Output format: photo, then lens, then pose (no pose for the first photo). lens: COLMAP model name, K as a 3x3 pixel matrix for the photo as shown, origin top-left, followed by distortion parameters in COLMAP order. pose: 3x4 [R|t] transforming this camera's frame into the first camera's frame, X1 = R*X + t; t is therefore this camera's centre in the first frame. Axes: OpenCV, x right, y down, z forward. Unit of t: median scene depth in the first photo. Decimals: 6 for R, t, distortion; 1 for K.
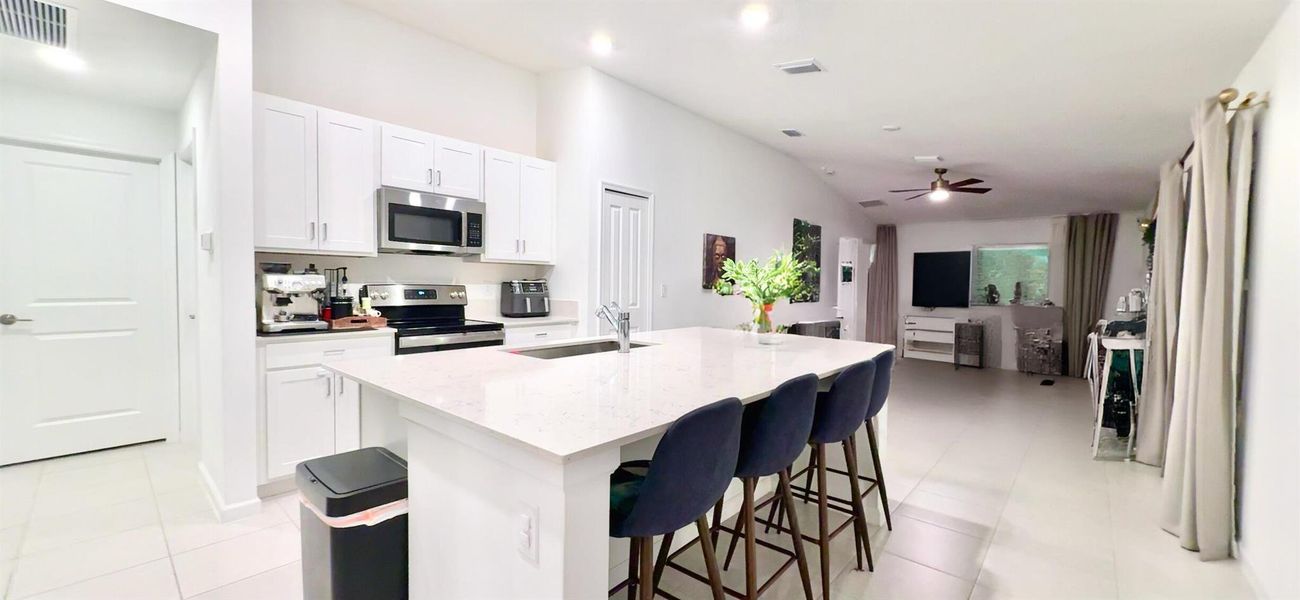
lens RADIAL K [[495.3, 0, 650.0], [0, 495.3, 300.0], [0, 0, 1]] dist [0.012325, 0.000050]
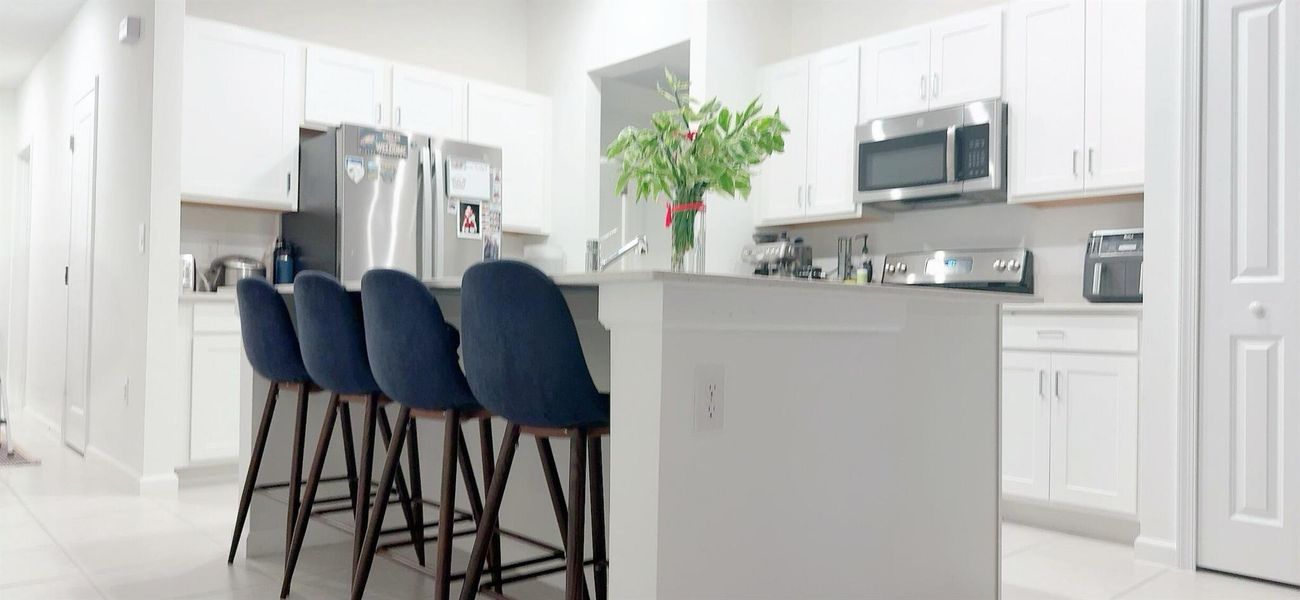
lens RADIAL K [[868.3, 0, 650.0], [0, 868.3, 300.0], [0, 0, 1]] dist [0.091162, -0.105871]
pose [[-0.108691, -0.031569, -0.993574, 0.834970], [-0.051482, 0.998333, -0.026088, 0.096003], [0.992742, 0.048316, -0.110135, 0.840076]]
